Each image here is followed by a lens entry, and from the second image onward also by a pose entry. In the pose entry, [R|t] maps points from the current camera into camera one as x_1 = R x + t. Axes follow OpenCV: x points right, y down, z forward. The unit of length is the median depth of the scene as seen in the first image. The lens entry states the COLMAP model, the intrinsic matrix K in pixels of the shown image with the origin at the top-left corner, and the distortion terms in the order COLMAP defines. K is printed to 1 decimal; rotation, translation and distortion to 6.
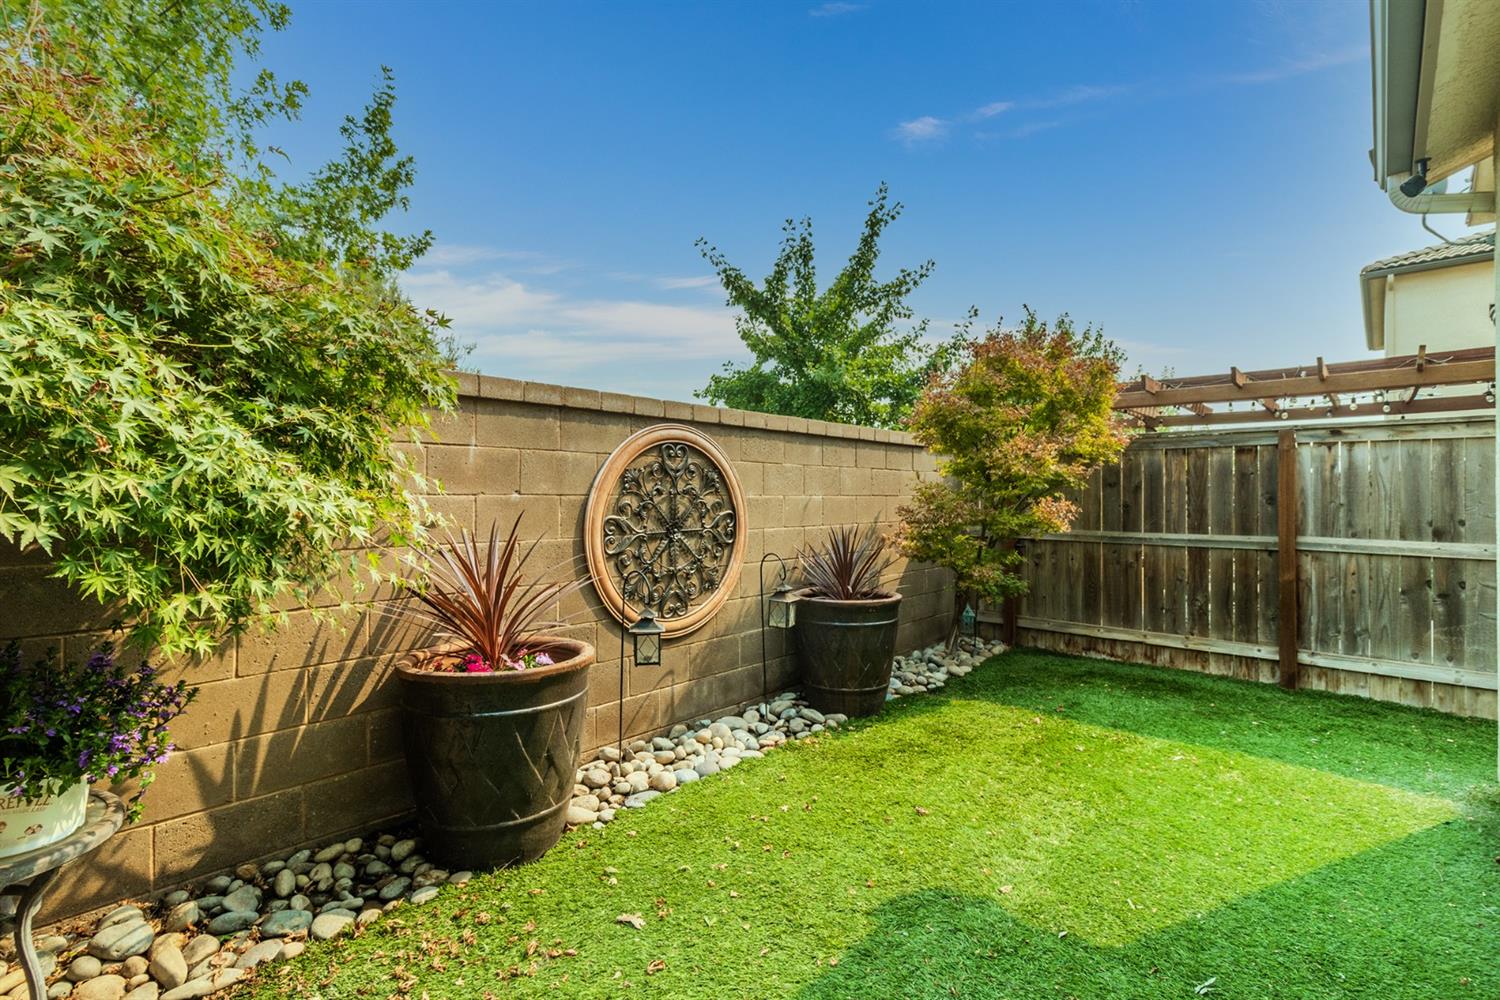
lens RADIAL K [[691.3, 0, 748.7], [0, 691.3, 499.3], [0, 0, 1]] dist [-0.002004, 0.000201]
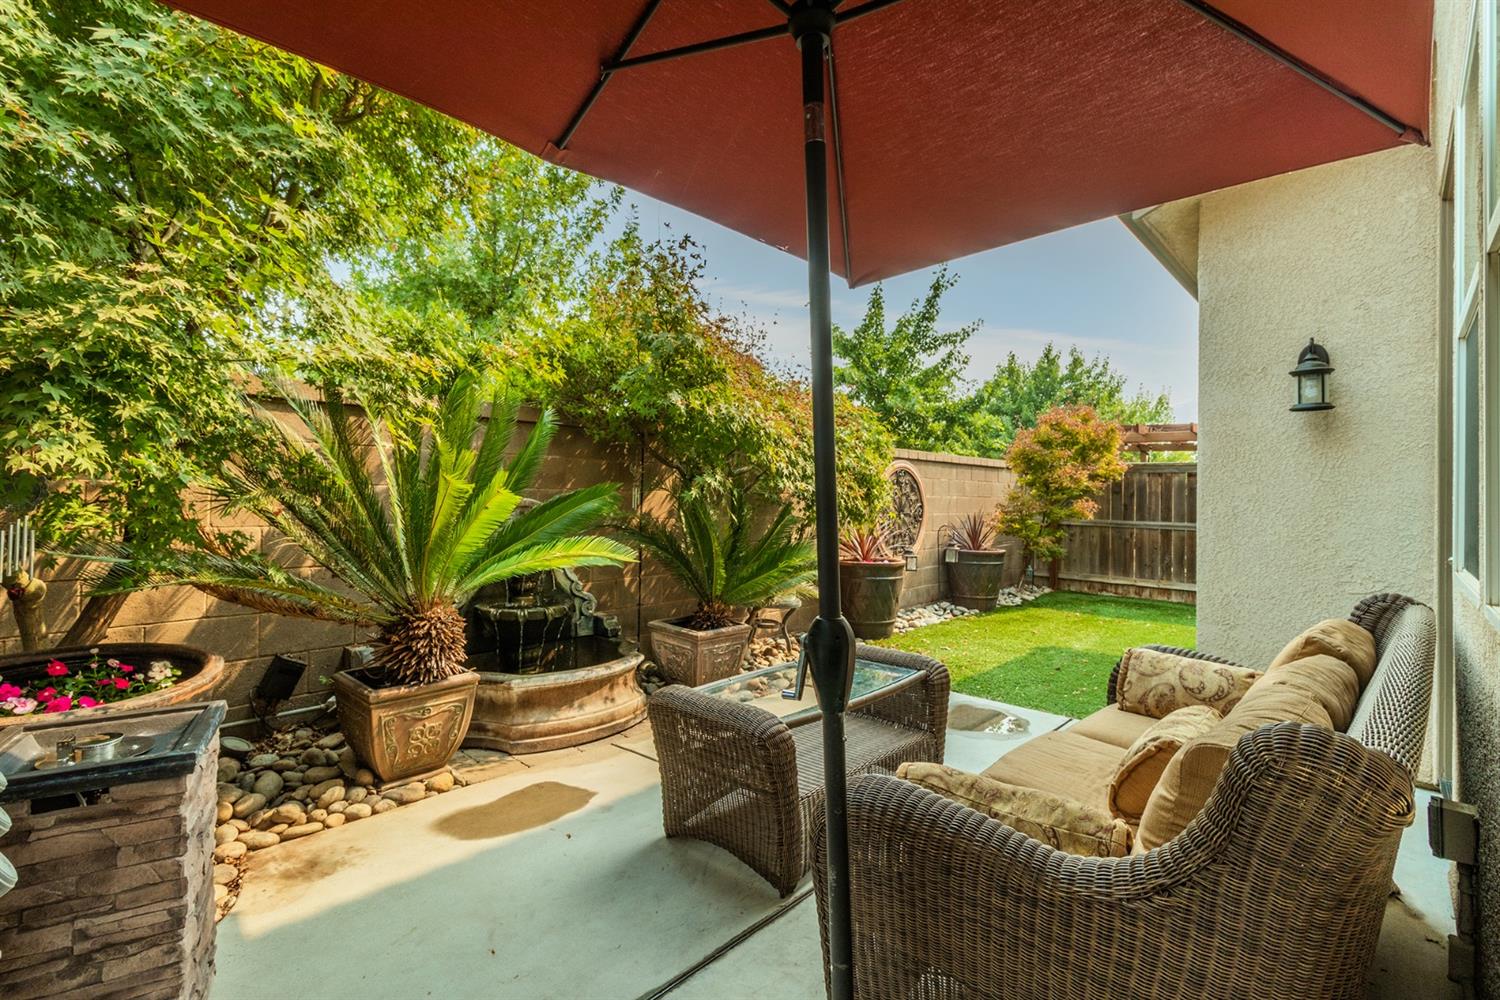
lens RADIAL K [[691.3, 0, 748.7], [0, 691.3, 489.9], [0, 0, 1]] dist [-0.002004, 0.000201]
pose [[0.999854, 0.016889, -0.002779, -0.390306], [-0.016913, 0.999818, -0.008826, 0.002608], [0.002629, 0.008872, 0.999957, -0.729141]]
